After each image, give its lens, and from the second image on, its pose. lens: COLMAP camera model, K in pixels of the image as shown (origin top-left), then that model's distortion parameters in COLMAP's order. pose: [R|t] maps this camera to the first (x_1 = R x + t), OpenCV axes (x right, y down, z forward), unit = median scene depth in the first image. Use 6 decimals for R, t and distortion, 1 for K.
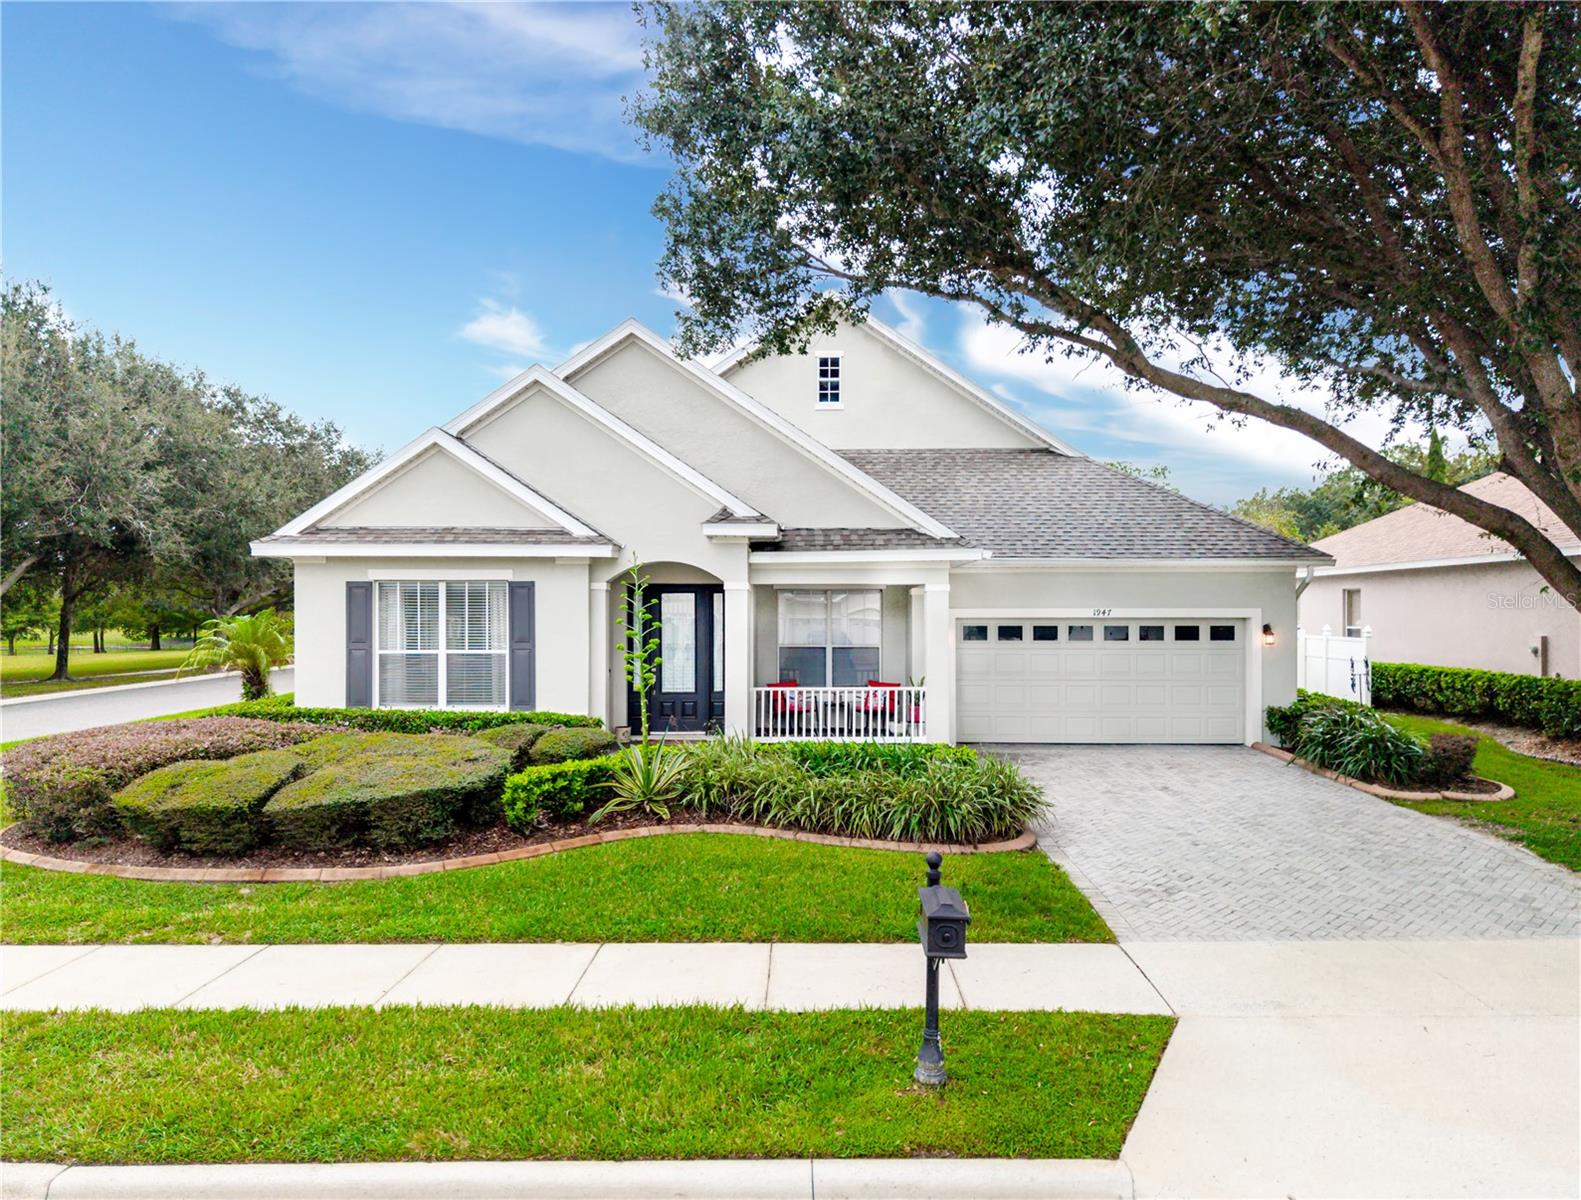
lens RADIAL K [[1166.5, 0, 790.5], [0, 1166.5, 600.0], [0, 0, 1]] dist [0.002852, 0.000339]
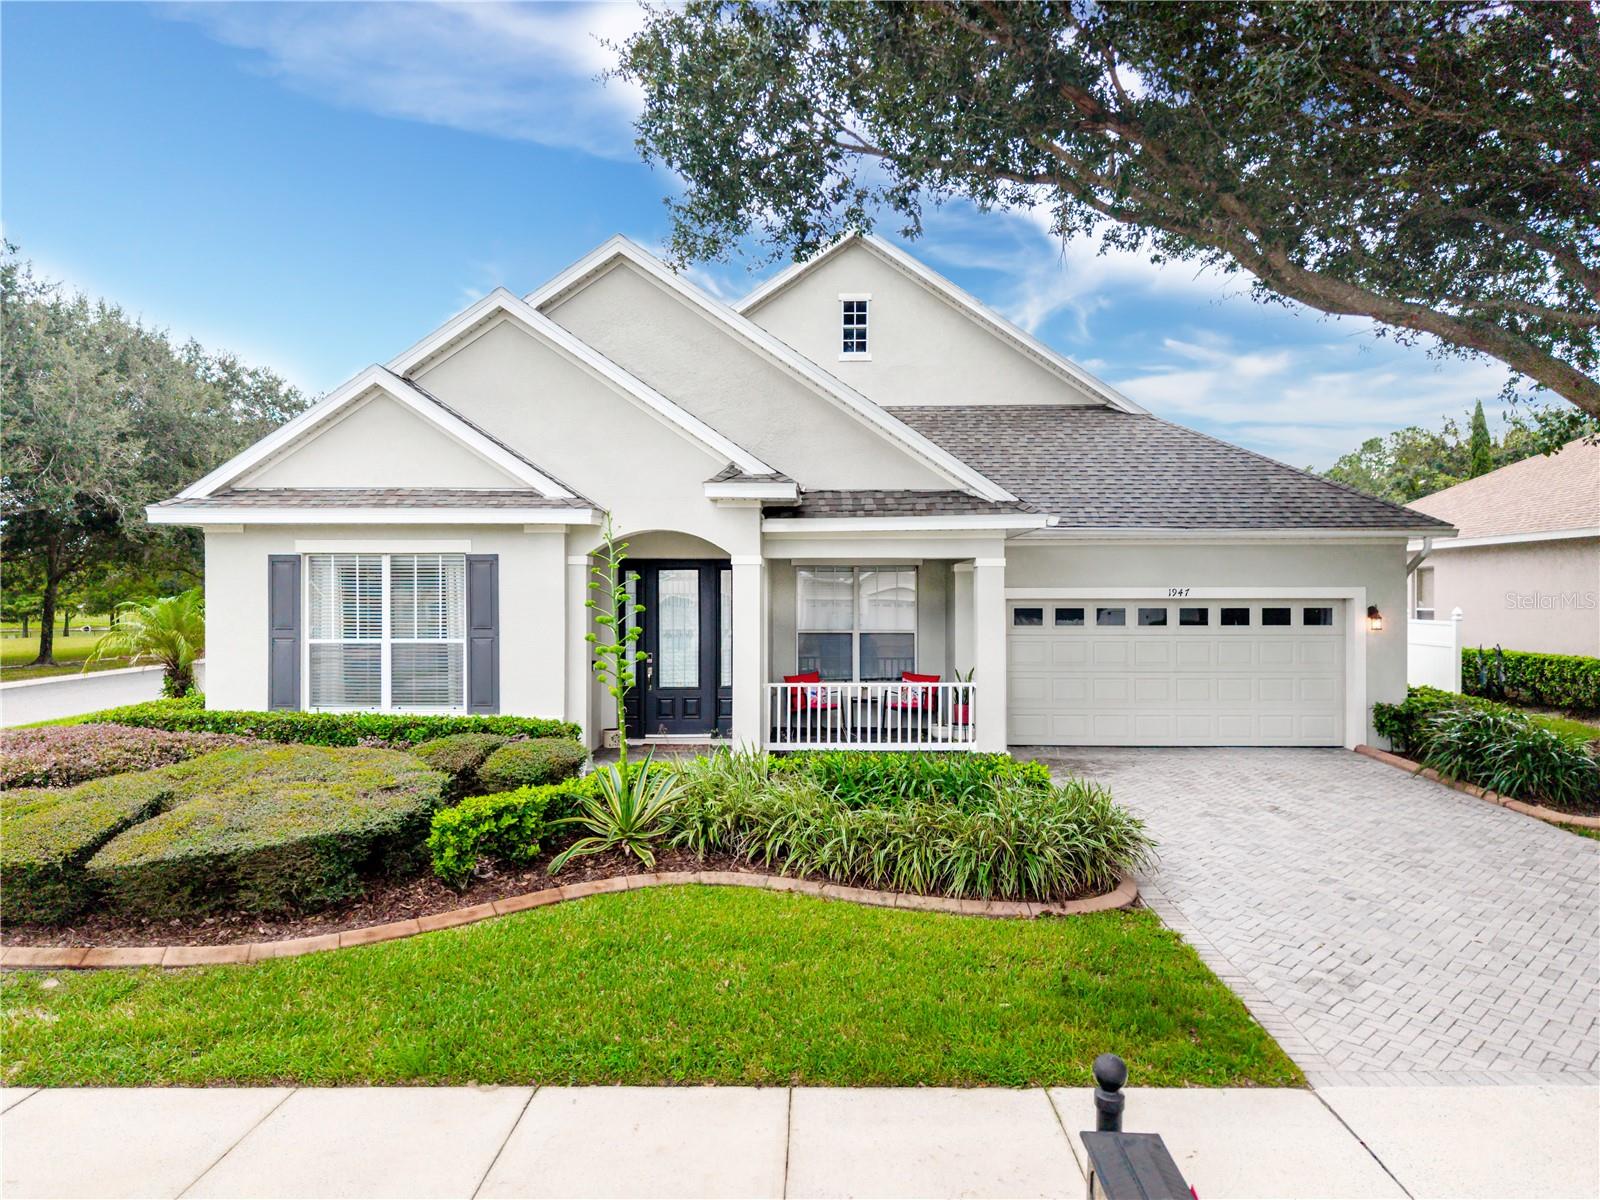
lens RADIAL K [[1114.9, 0, 804.2], [0, 1114.9, 601.5], [0, 0, 1]] dist [0.004847, 0.002008]
pose [[0.999997, -0.000792, -0.002398, -0.004083], [0.000834, 0.999846, 0.017558, 0.003351], [0.002384, -0.017560, 0.999843, 0.221548]]
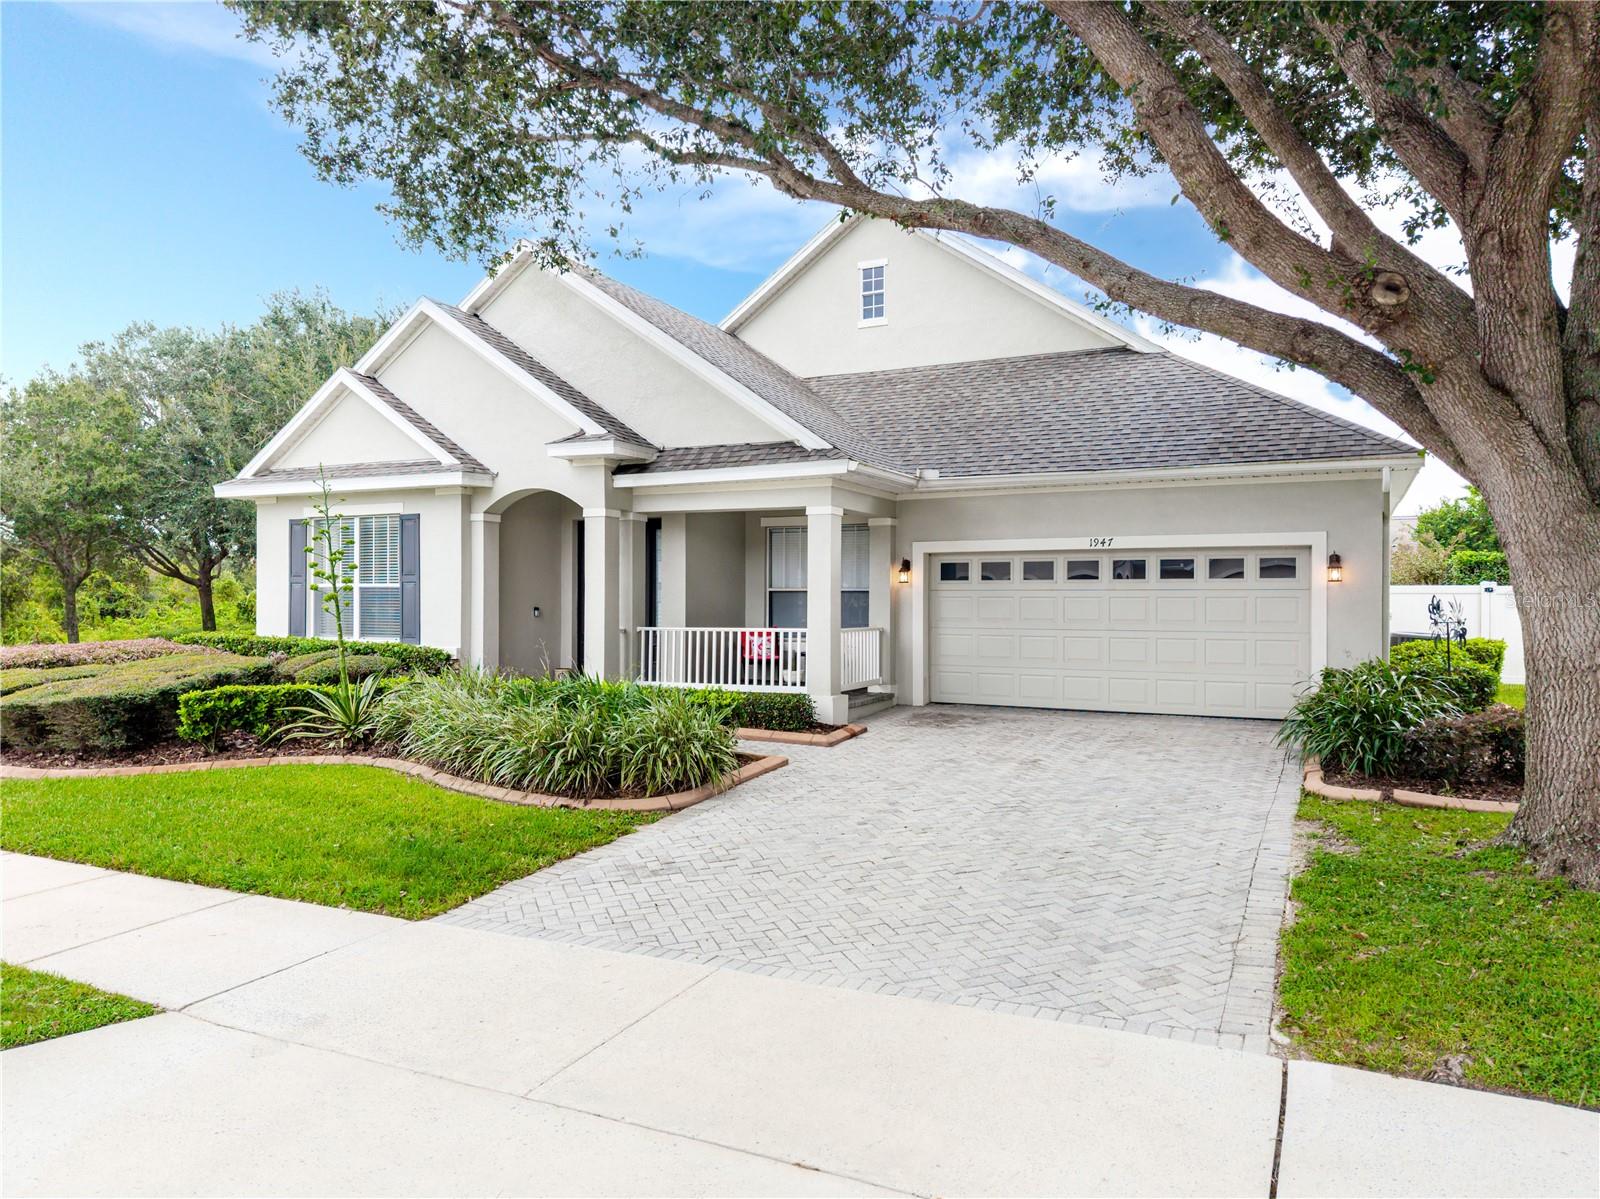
lens RADIAL K [[1135.0, 0, 793.3], [0, 1135.0, 599.3], [0, 0, 1]] dist [0.003681, 0.000149]
pose [[0.896809, 0.002431, -0.442410, 0.495563], [0.002530, 0.999940, 0.010623, 0.047653], [0.442410, -0.010646, 0.896750, 0.271988]]
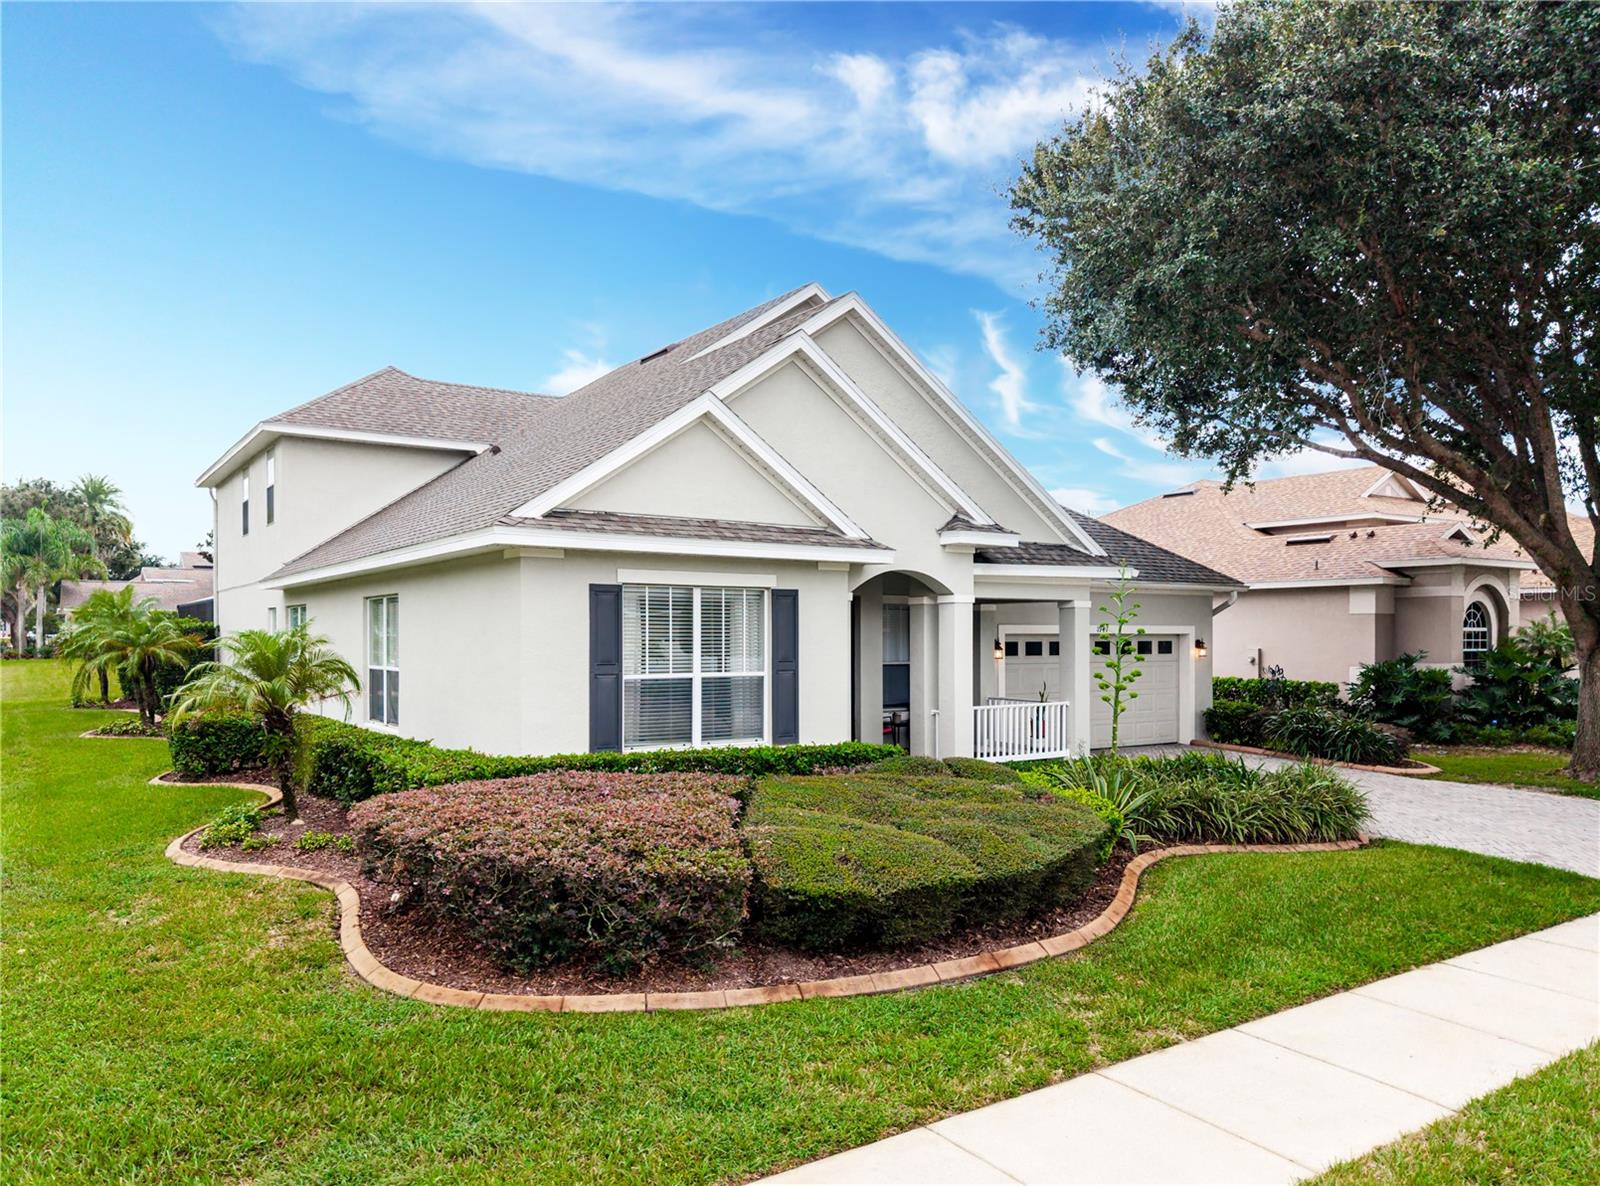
lens RADIAL K [[1169.7, 0, 799.2], [0, 1169.7, 647.2], [0, 0, 1]] dist [-0.002897, -0.001792]
pose [[0.824099, -0.006436, 0.566409, -0.698334], [-0.005088, 0.999811, 0.018763, 0.009913], [-0.566423, -0.018345, 0.823911, 0.305887]]
